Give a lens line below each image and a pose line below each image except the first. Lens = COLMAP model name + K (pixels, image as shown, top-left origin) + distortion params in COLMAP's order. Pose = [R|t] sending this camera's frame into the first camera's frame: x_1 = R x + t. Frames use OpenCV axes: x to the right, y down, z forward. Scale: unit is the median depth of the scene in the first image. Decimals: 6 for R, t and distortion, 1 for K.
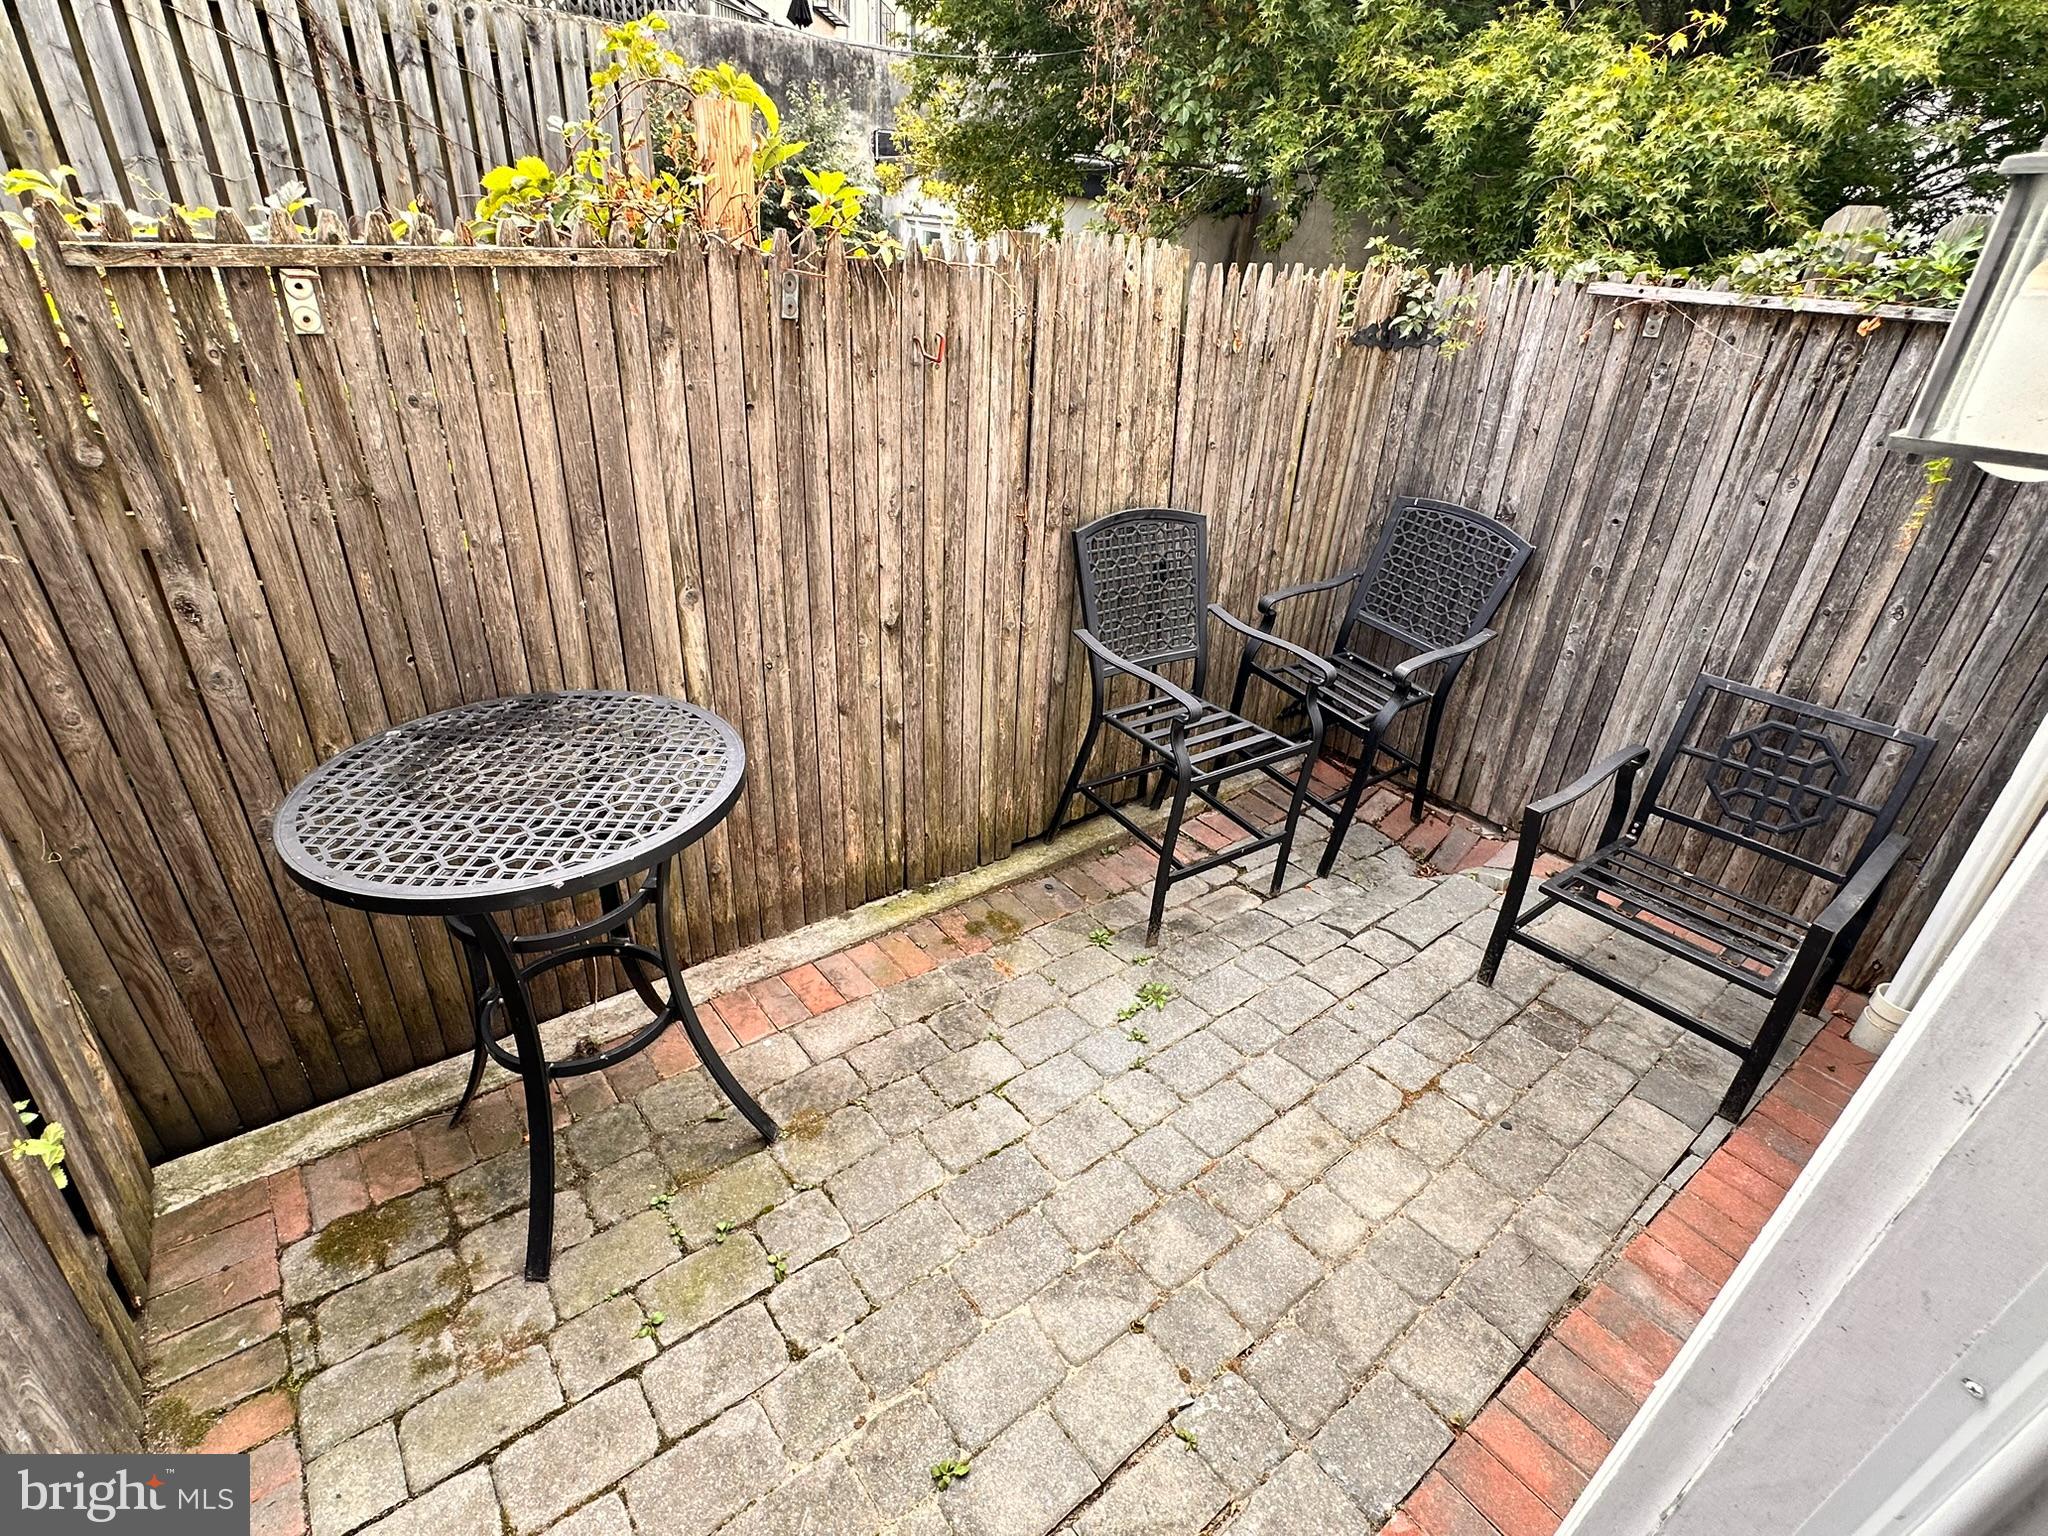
lens RADIAL K [[976.6, 0, 1022.6], [0, 976.6, 775.2], [0, 0, 1]] dist [-0.002097, -0.001112]
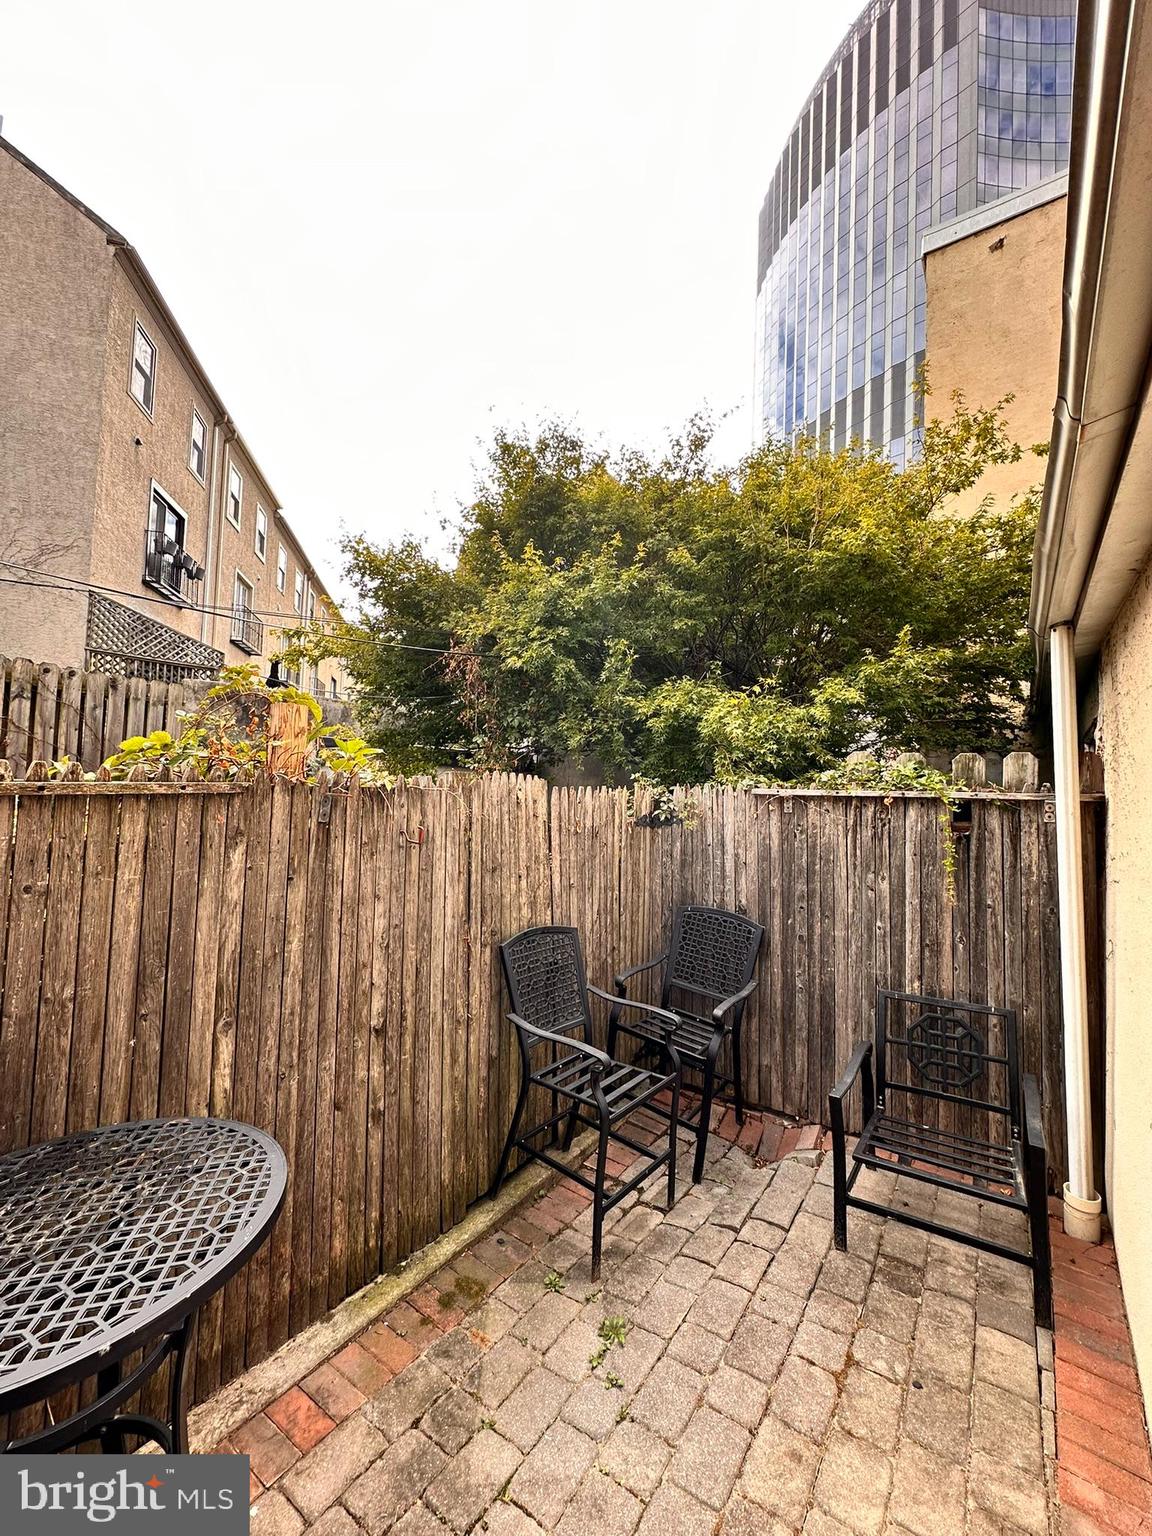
lens RADIAL K [[615.6, 0, 577.7], [0, 615.6, 768.5], [0, 0, 1]] dist [-0.003561, 0.000749]
pose [[0.957297, -0.023534, 0.288148, -0.105547], [0.167000, 0.858595, -0.484691, -0.005272], [-0.235995, 0.512113, 0.825861, 0.053629]]
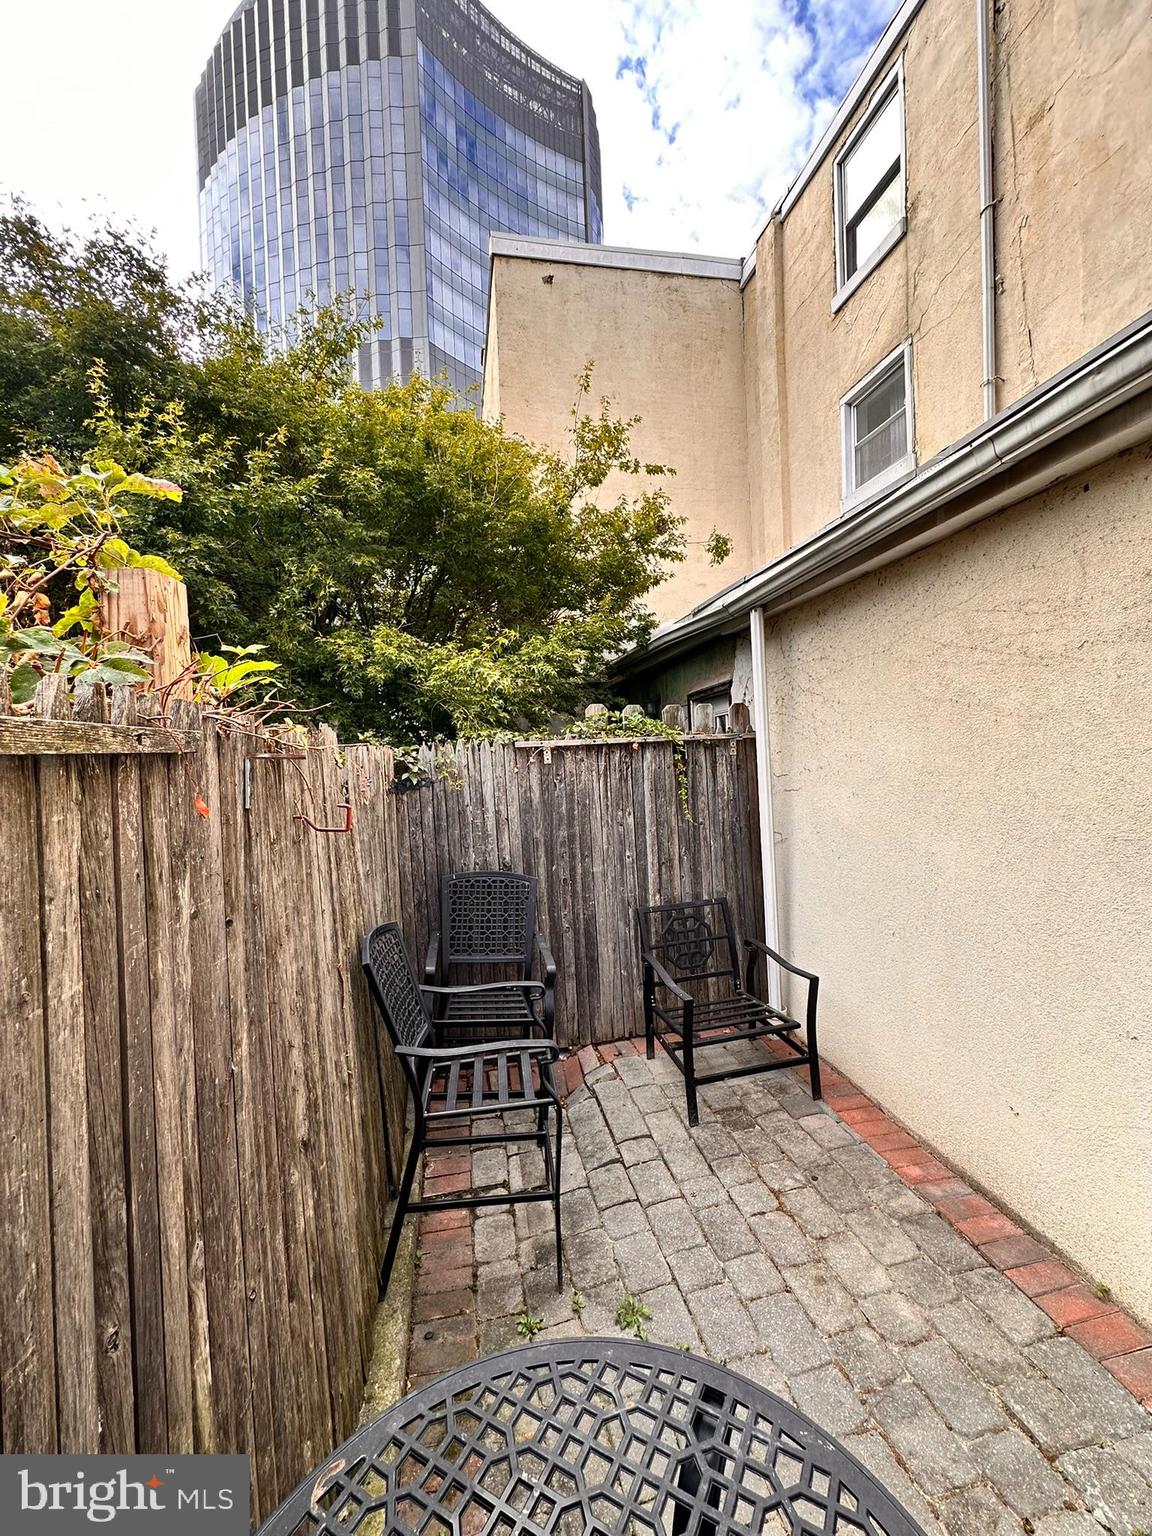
lens RADIAL K [[615.6, 0, 576.3], [0, 615.6, 768.7], [0, 0, 1]] dist [-0.003561, 0.000749]
pose [[0.449898, -0.095018, 0.888011, -0.456193], [0.496495, 0.853118, -0.160257, -0.221201], [-0.742351, 0.512992, 0.430992, 0.443527]]
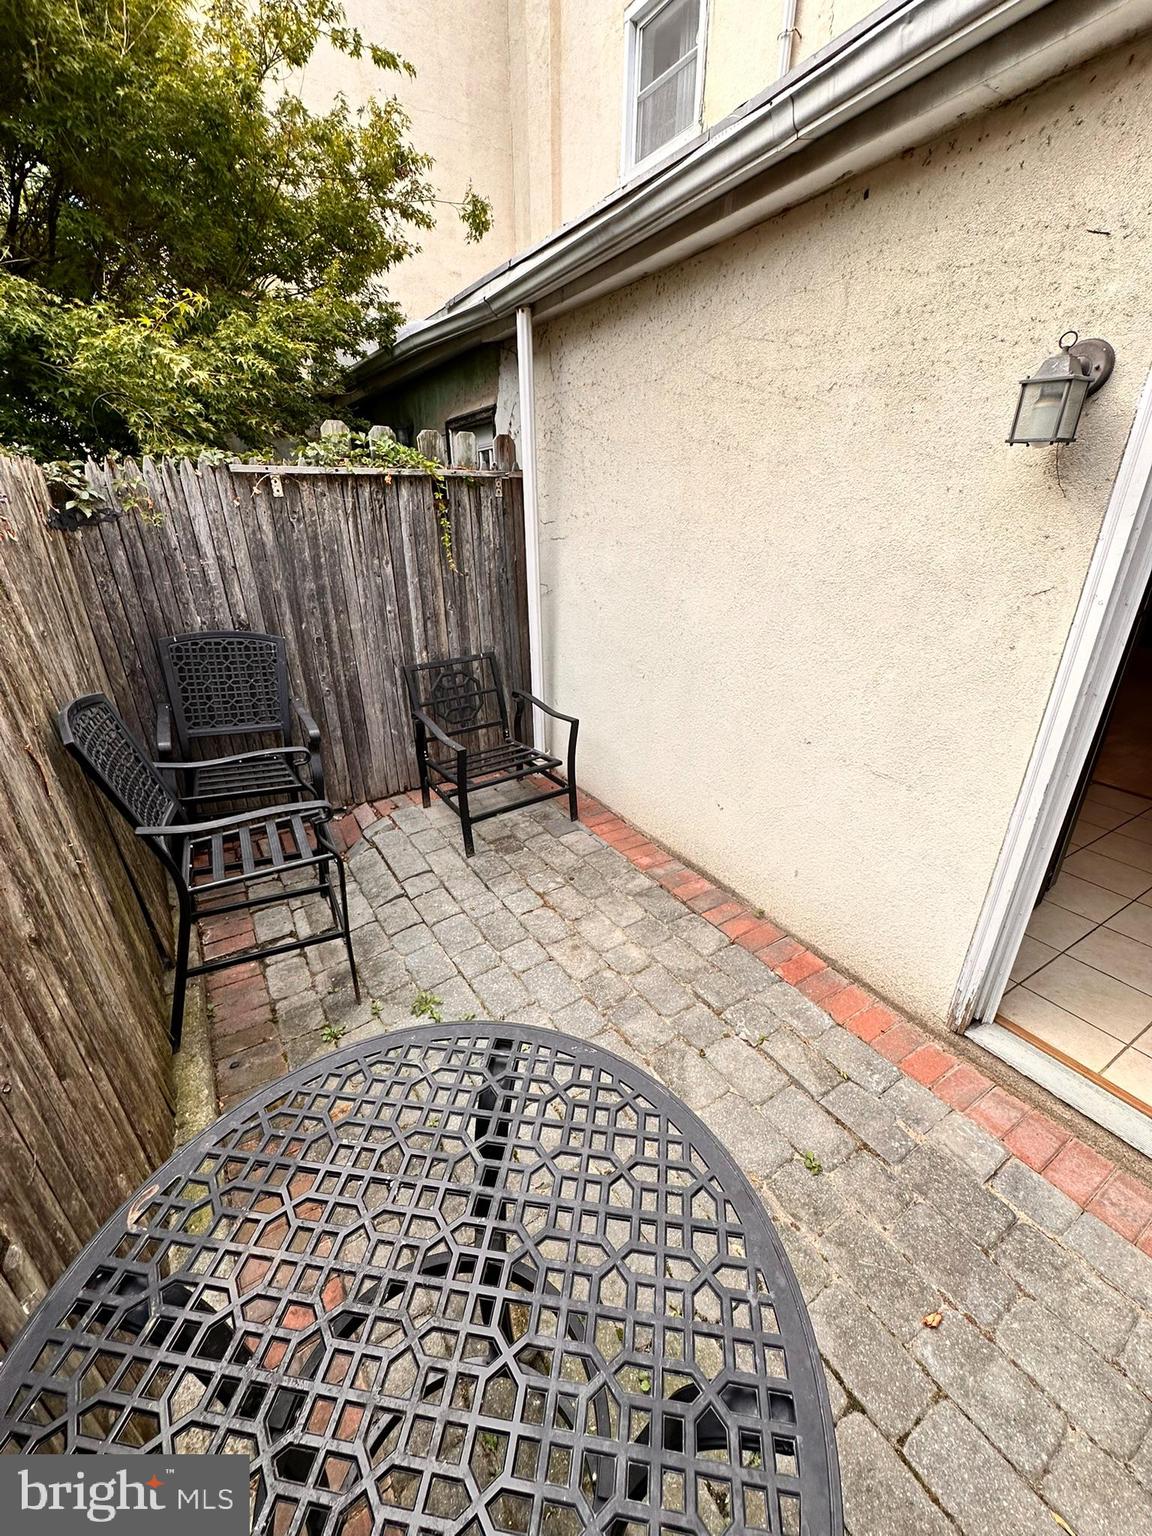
lens RADIAL K [[615.6, 0, 578.4], [0, 615.6, 770.3], [0, 0, 1]] dist [-0.003561, 0.000749]
pose [[0.096606, -0.450915, 0.887323, -0.435652], [0.492131, 0.796534, 0.351198, -0.209639], [-0.865144, 0.402751, 0.298859, 0.466719]]
